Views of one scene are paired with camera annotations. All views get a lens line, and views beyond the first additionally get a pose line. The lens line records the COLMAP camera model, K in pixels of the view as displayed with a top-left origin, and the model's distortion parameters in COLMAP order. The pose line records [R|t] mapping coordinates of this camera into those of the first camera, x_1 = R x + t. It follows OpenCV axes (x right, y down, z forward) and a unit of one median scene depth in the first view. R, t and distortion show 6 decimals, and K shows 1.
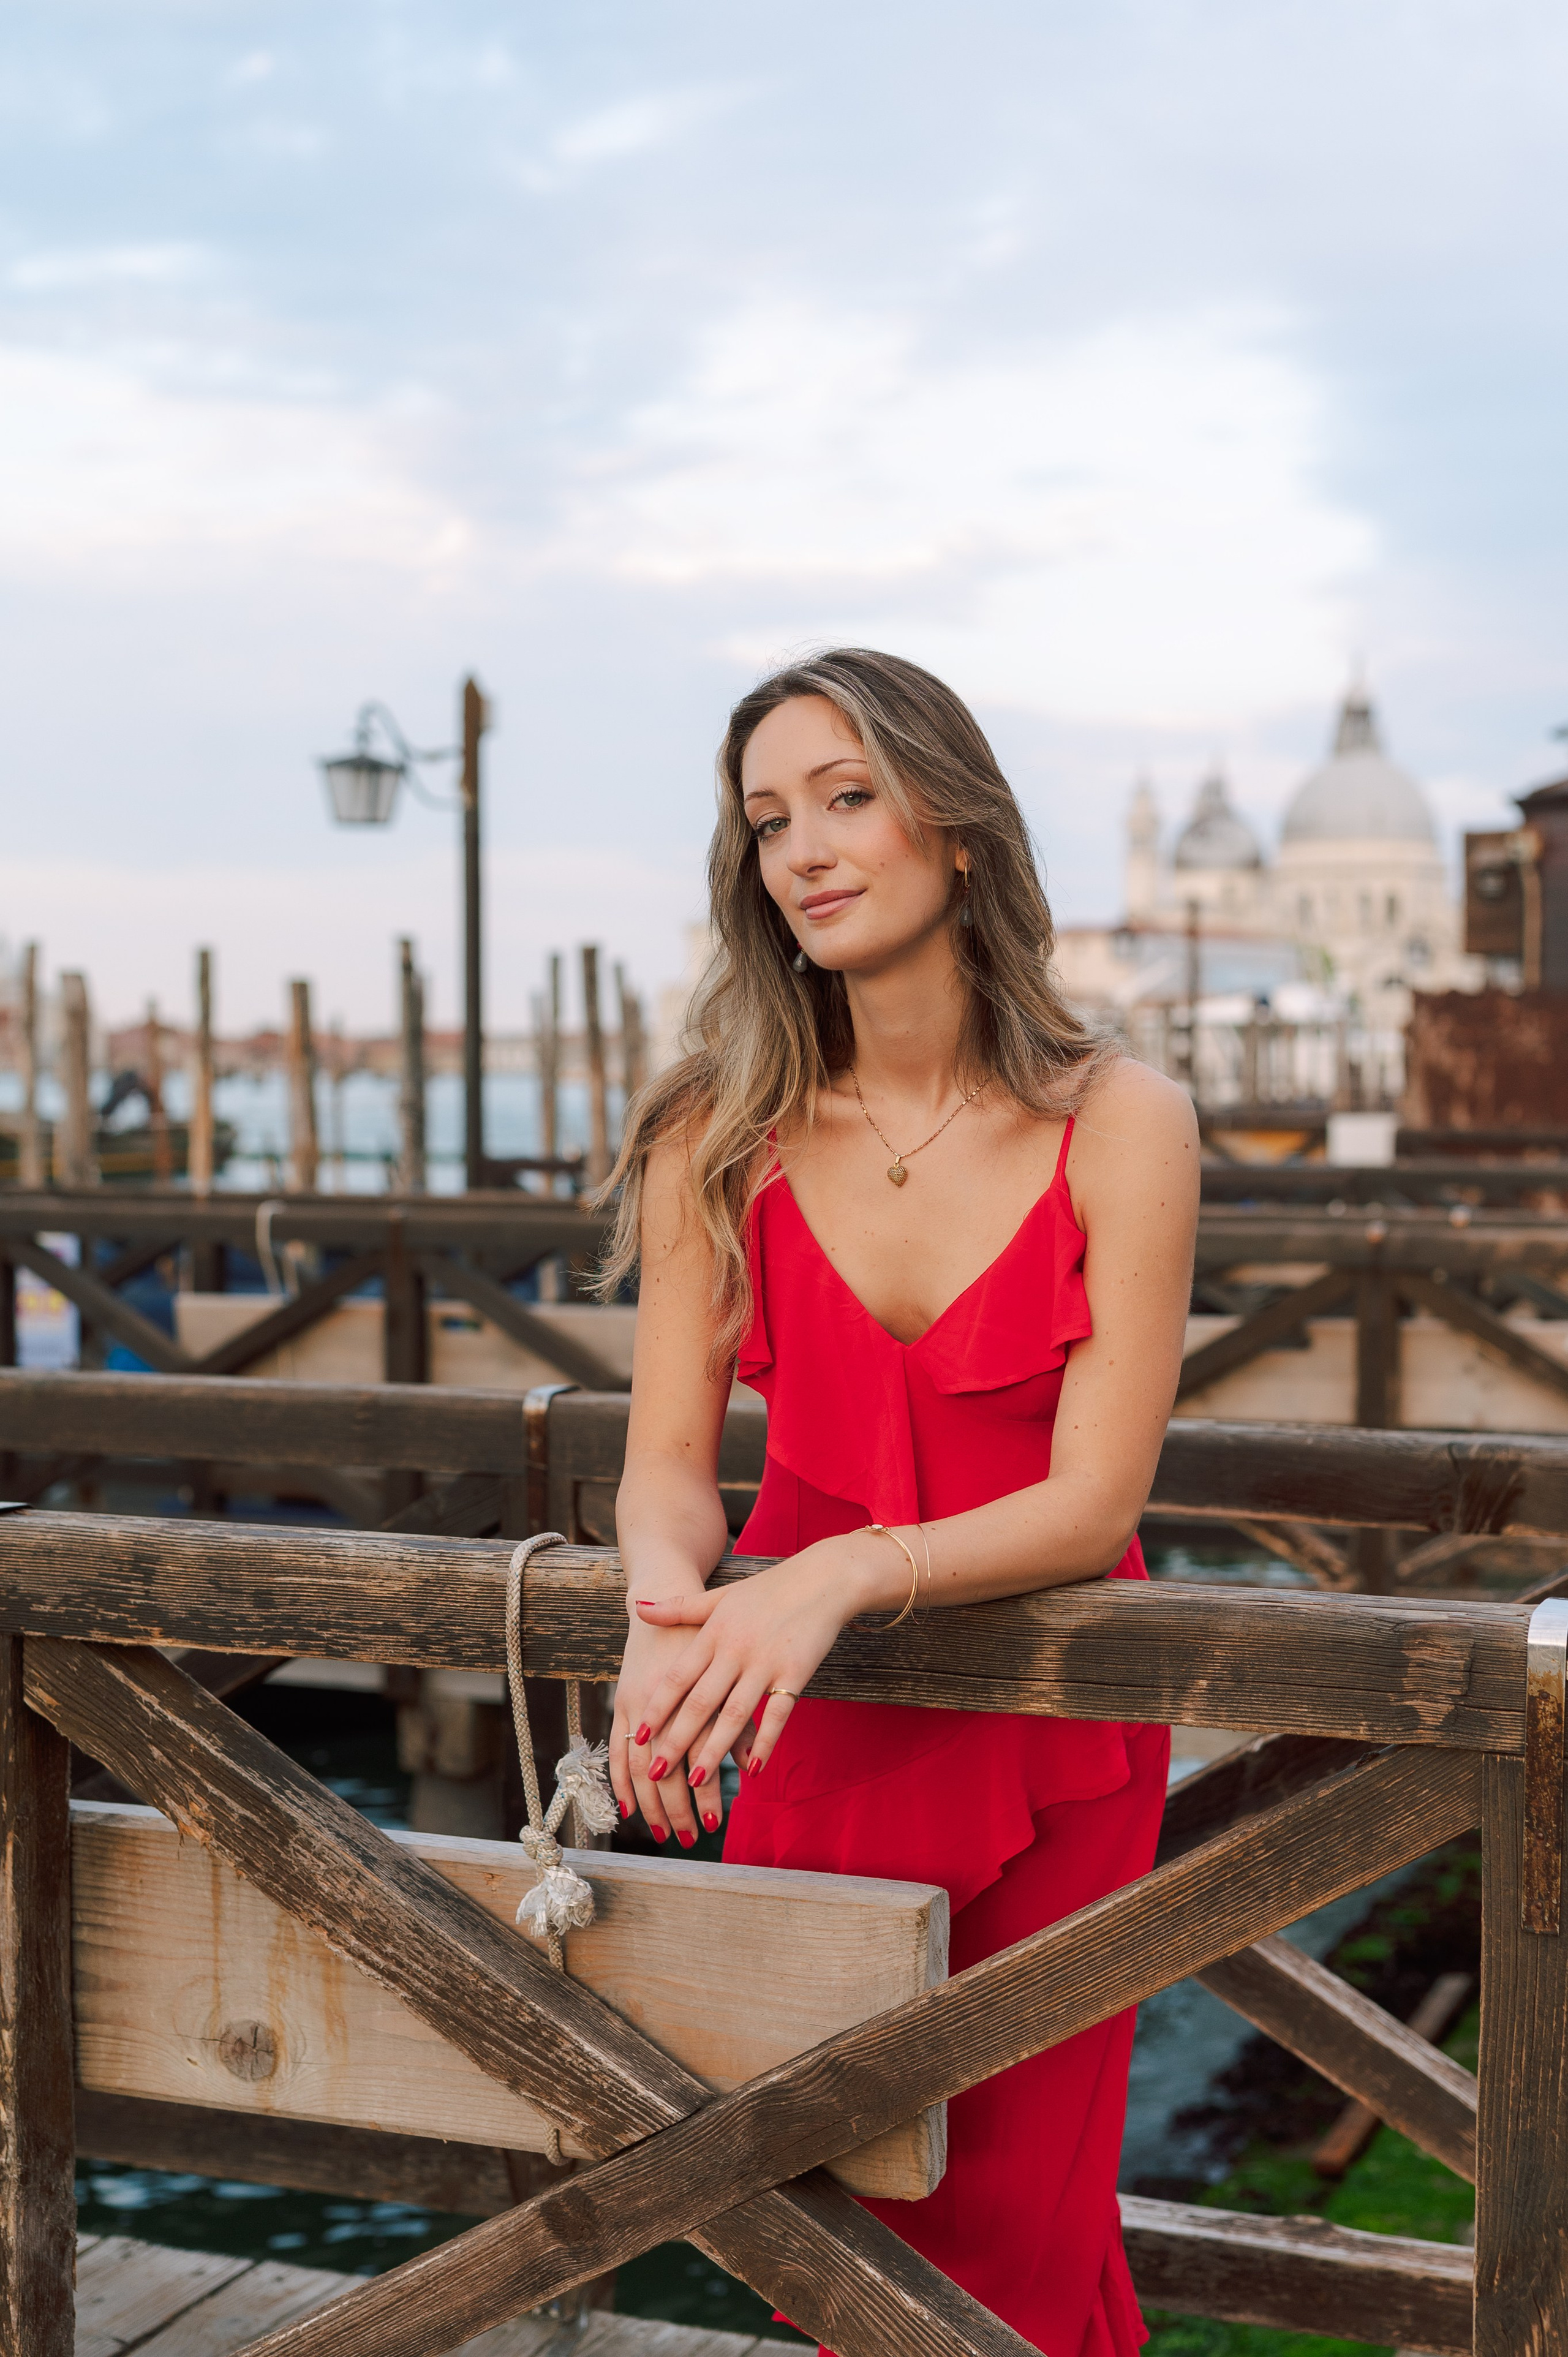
lens RADIAL K [[3476.4, 0, 877.5], [0, 3476.4, 1167.2], [0, 0, 1]] dist [-0.002313, 0.037095]
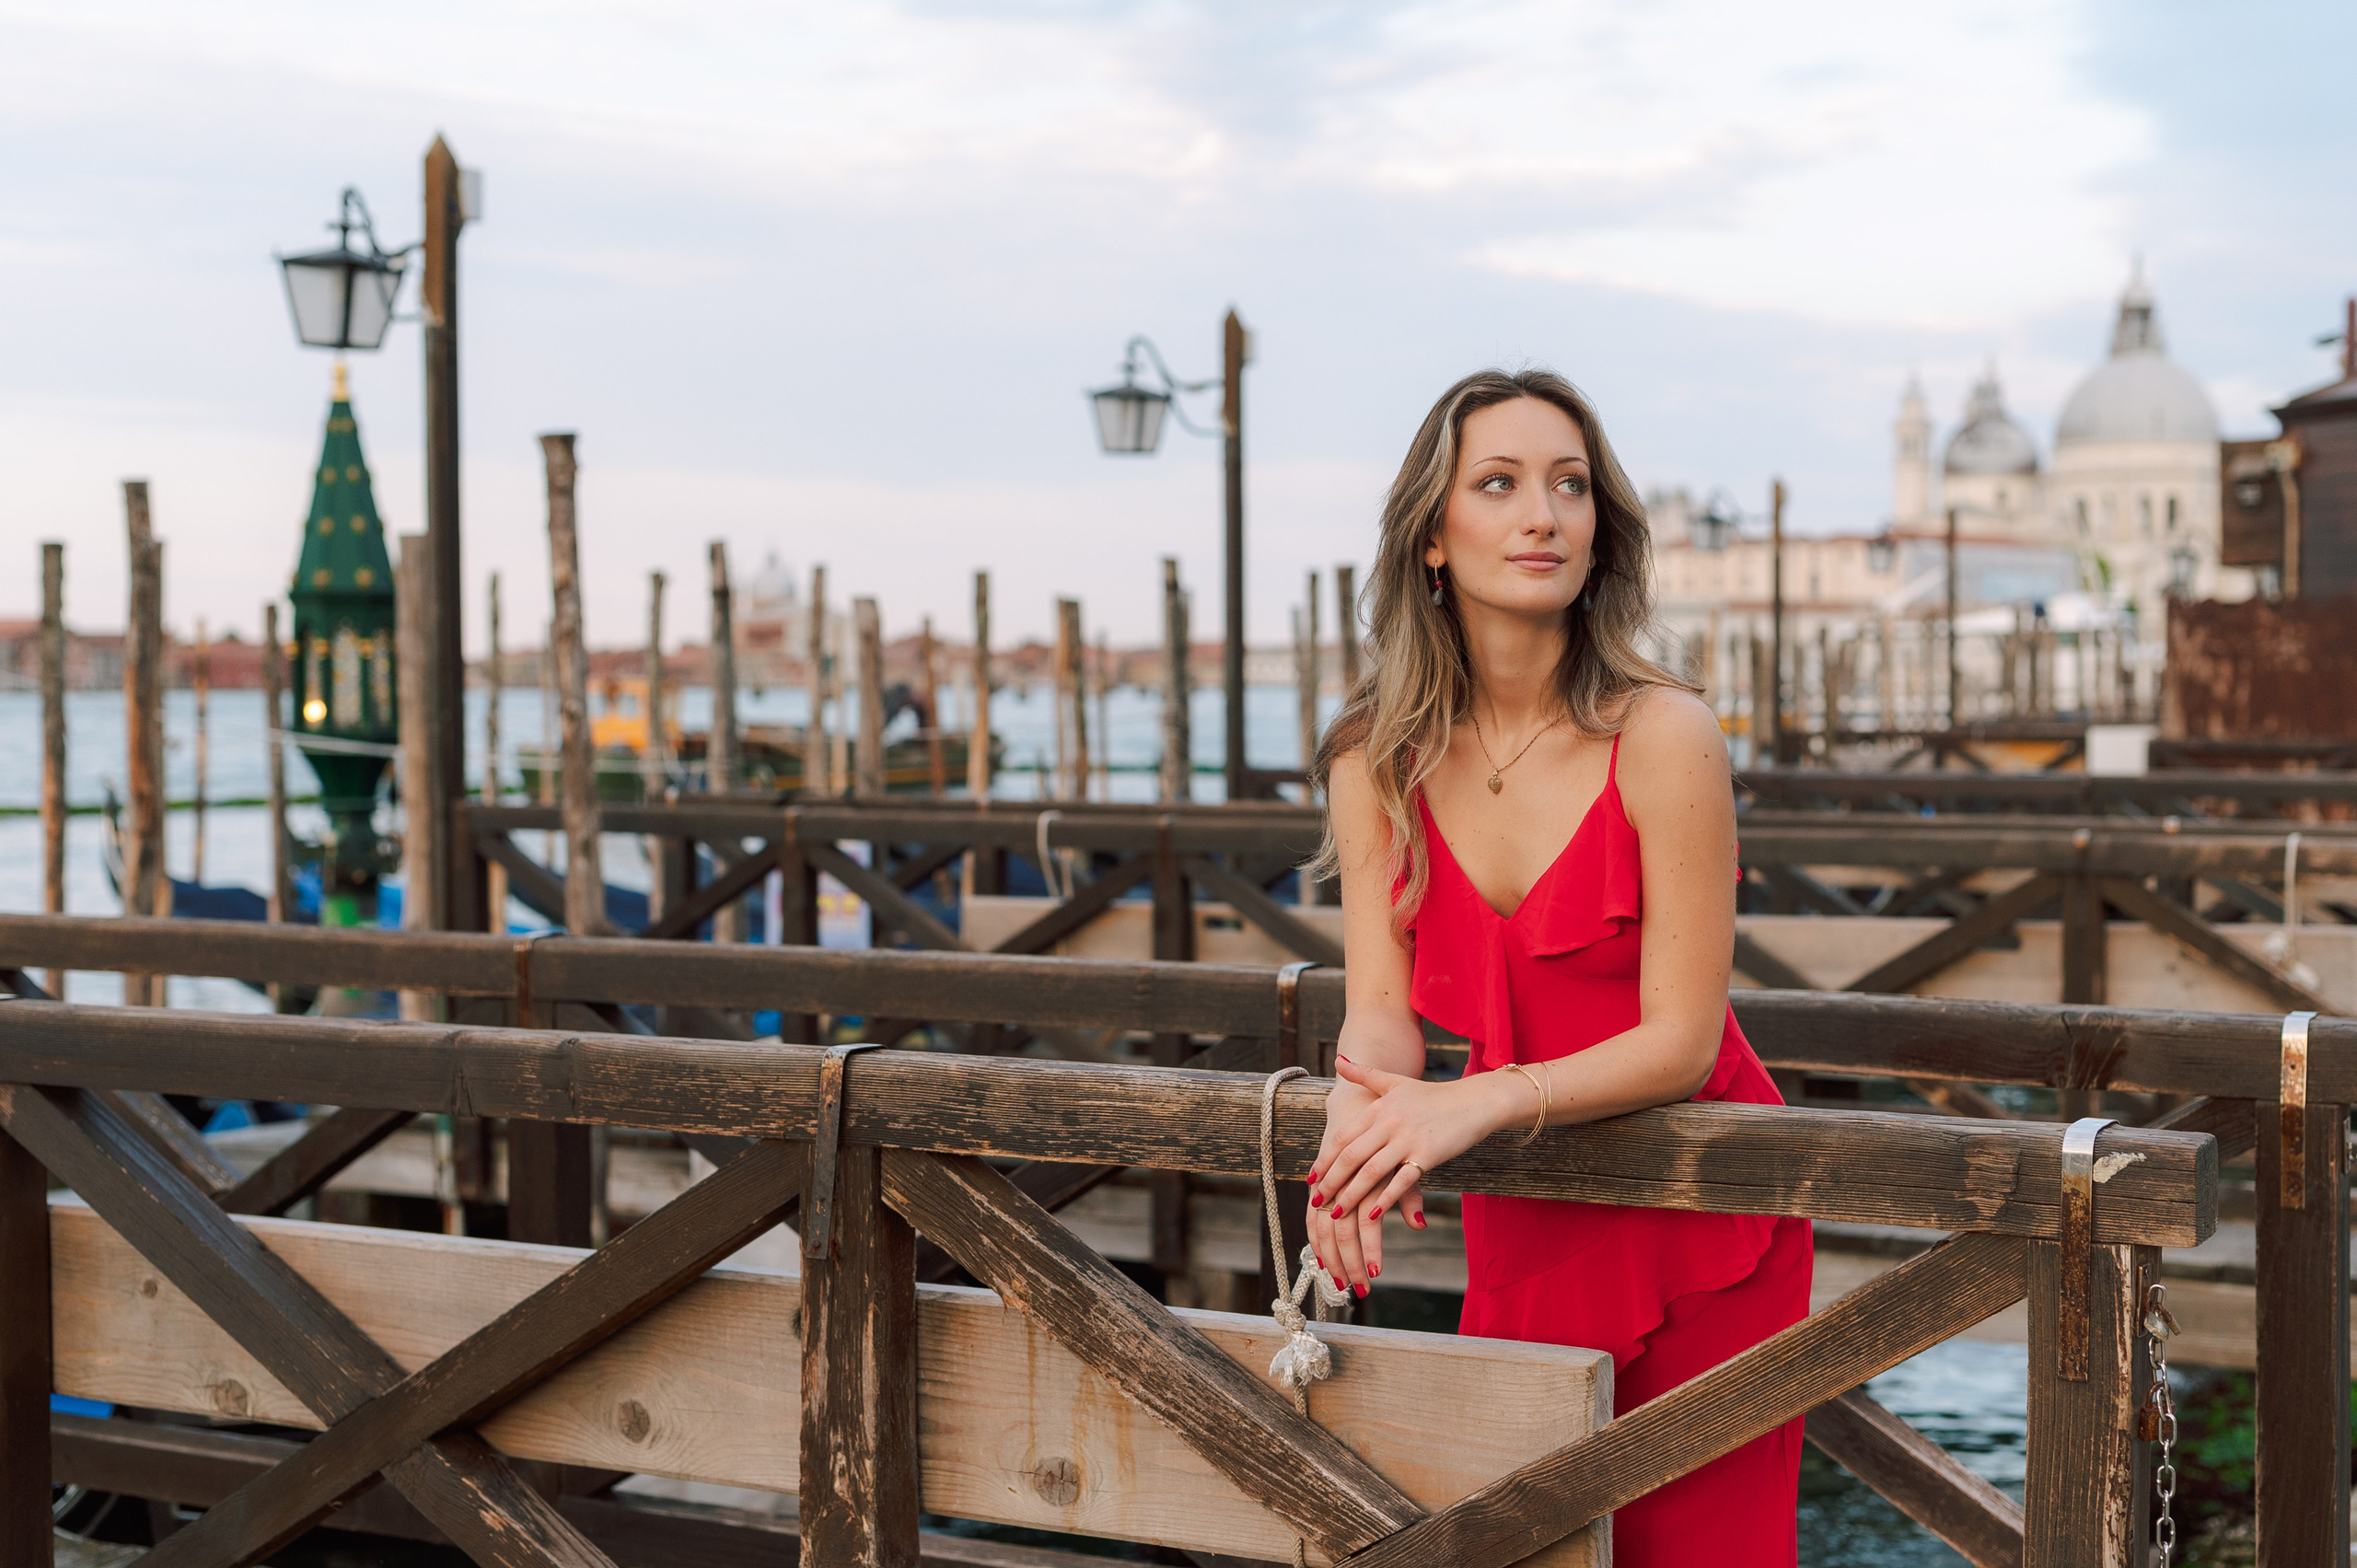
lens RADIAL K [[3476.5, 0, 1178.5], [0, 3476.5, 784.0], [0, 0, 1]] dist [-0.002313, 0.037095]
pose [[0.991306, -0.000228, -0.131573, 0.023250], [0.000427, 0.999999, 0.001491, 0.000778], [0.131573, -0.001534, 0.991305, -0.200640]]
